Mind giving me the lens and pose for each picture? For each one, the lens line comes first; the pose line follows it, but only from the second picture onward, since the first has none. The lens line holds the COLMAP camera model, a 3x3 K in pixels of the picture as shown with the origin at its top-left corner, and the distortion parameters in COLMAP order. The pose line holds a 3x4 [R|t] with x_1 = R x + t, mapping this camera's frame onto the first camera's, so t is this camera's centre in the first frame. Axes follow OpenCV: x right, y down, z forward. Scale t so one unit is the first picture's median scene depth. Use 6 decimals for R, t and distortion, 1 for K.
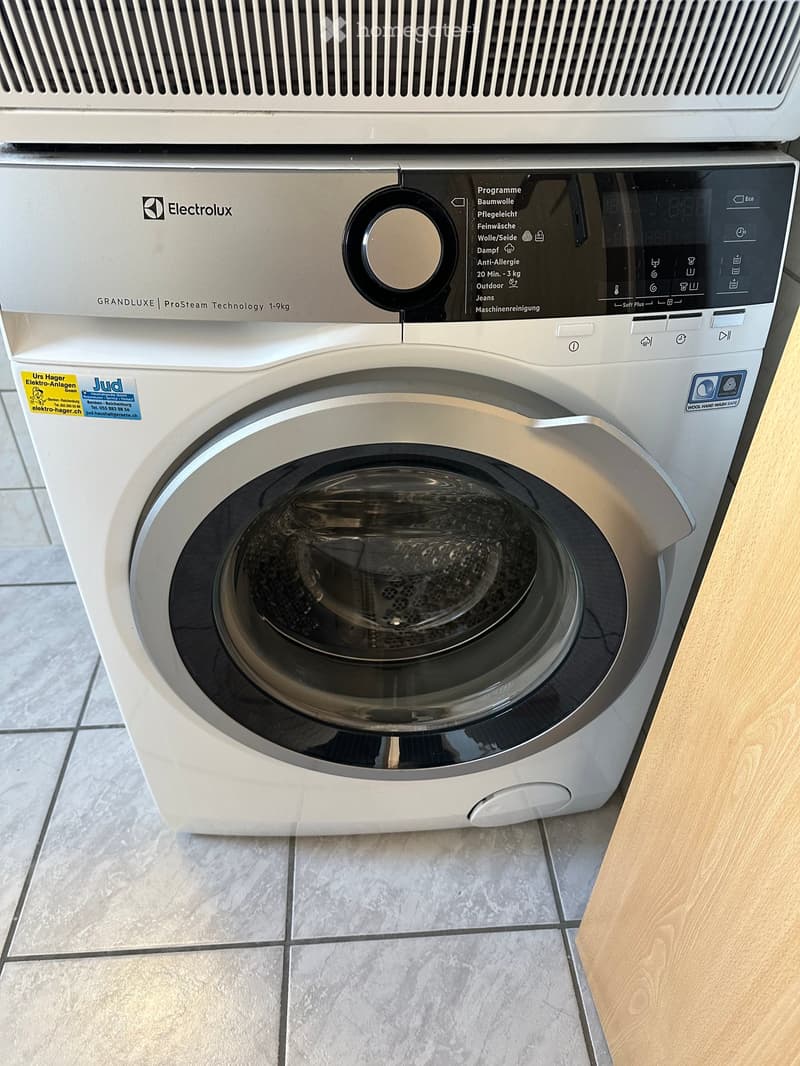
lens RADIAL K [[752.8, 0, 401.0], [0, 752.8, 547.0], [0, 0, 1]] dist [0.092245, -0.142789]
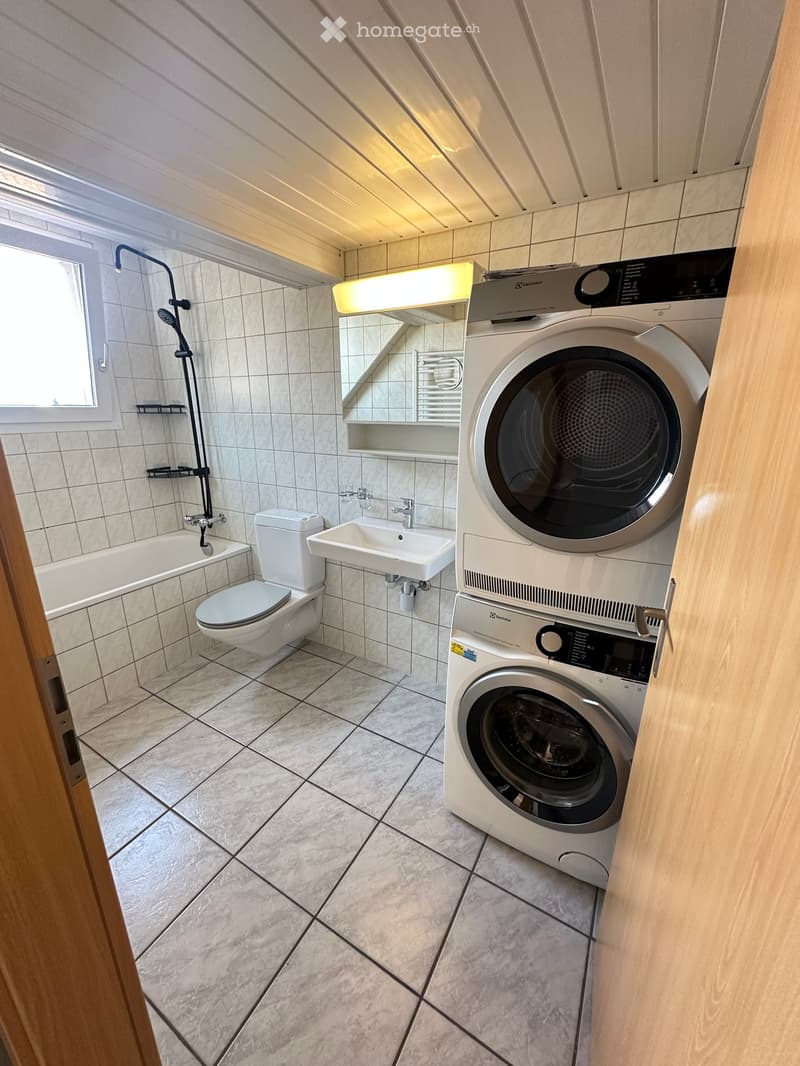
lens RADIAL K [[425.0, 0, 401.7], [0, 425.0, 534.1], [0, 0, 1]] dist [-0.003015, 0.000200]
pose [[0.826131, 0.149154, -0.543380, 0.246039], [-0.347577, 0.893903, -0.283070, -0.004713], [0.443507, 0.422718, 0.790323, -0.665872]]
